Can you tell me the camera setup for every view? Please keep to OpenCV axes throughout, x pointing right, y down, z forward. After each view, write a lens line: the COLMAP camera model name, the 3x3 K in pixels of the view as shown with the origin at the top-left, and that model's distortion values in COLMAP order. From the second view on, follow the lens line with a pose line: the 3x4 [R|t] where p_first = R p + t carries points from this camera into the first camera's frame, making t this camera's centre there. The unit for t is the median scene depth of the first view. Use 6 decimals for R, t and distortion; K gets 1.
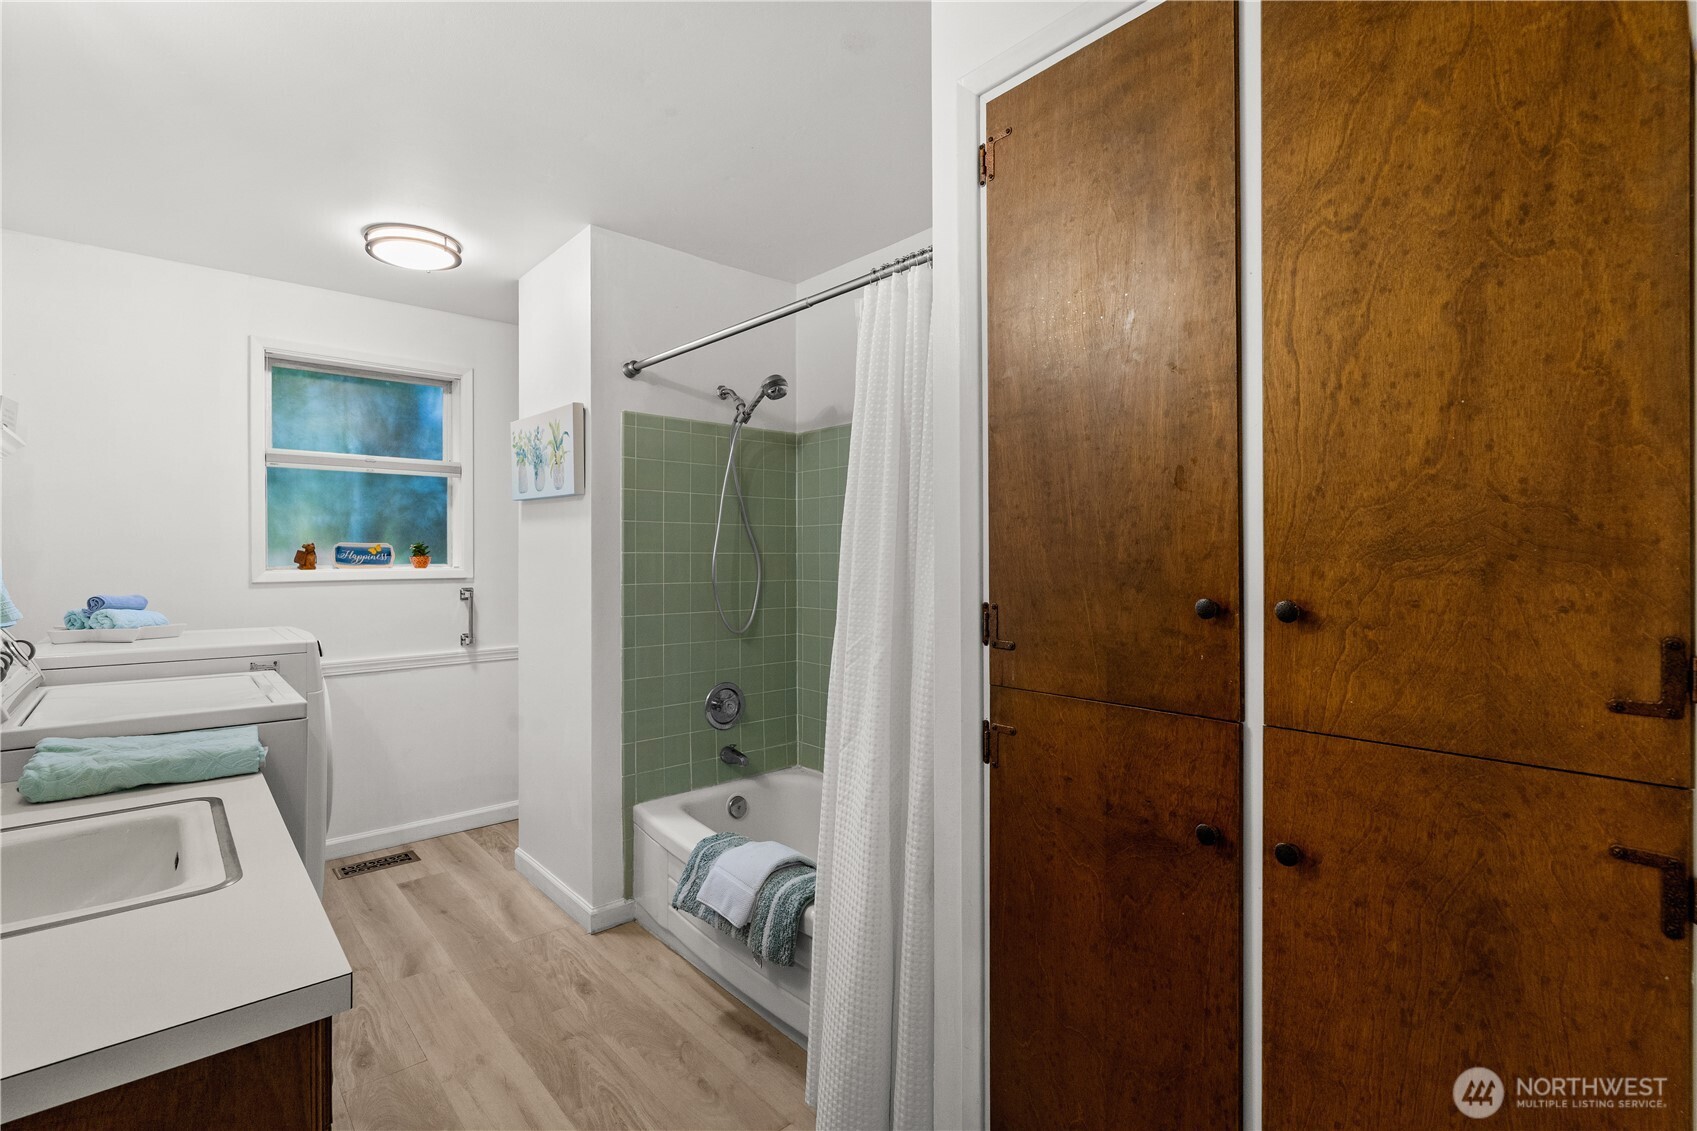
lens RADIAL K [[773.7, 0, 844.7], [0, 773.7, 558.7], [0, 0, 1]] dist [-0.005015, 0.002203]
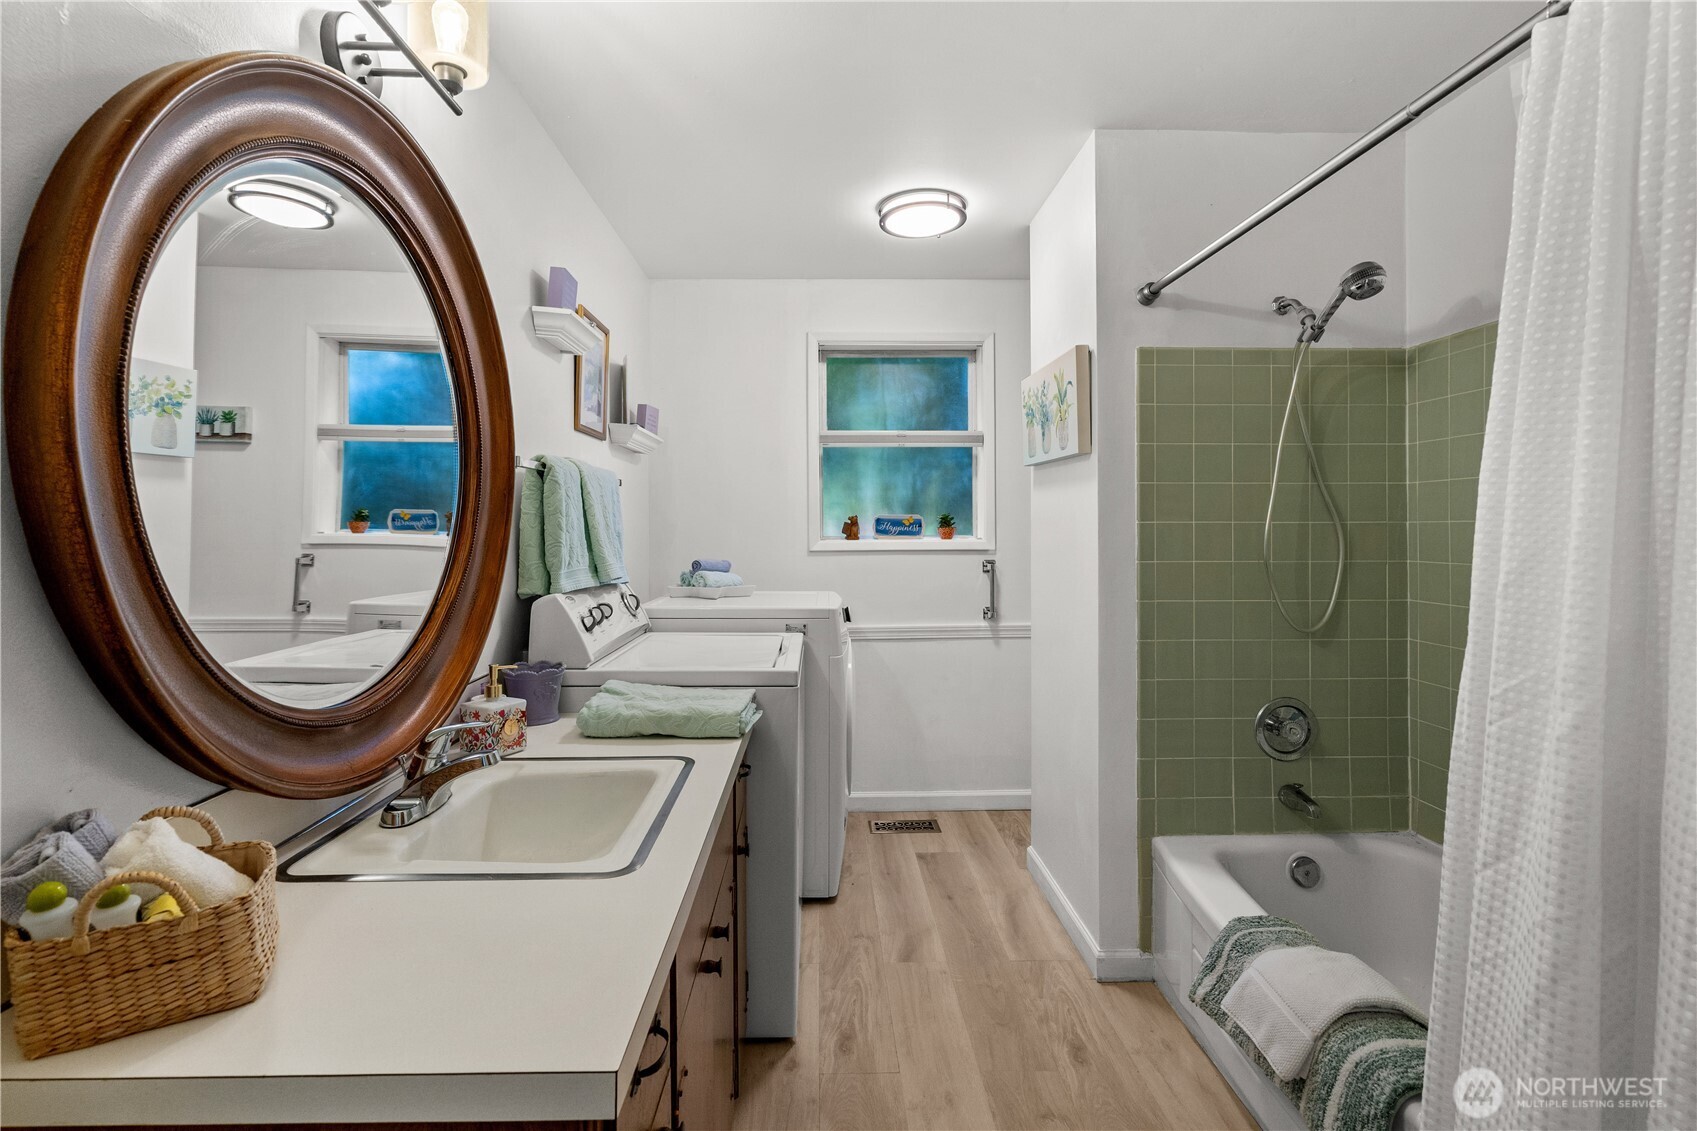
lens RADIAL K [[773.7, 0, 841.6], [0, 773.7, 527.0], [0, 0, 1]] dist [-0.005015, 0.002203]
pose [[0.756124, -0.001833, -0.654426, 0.008508], [-0.000976, 0.999992, -0.003930, 0.000645], [0.654427, 0.003610, 0.756116, 0.182359]]
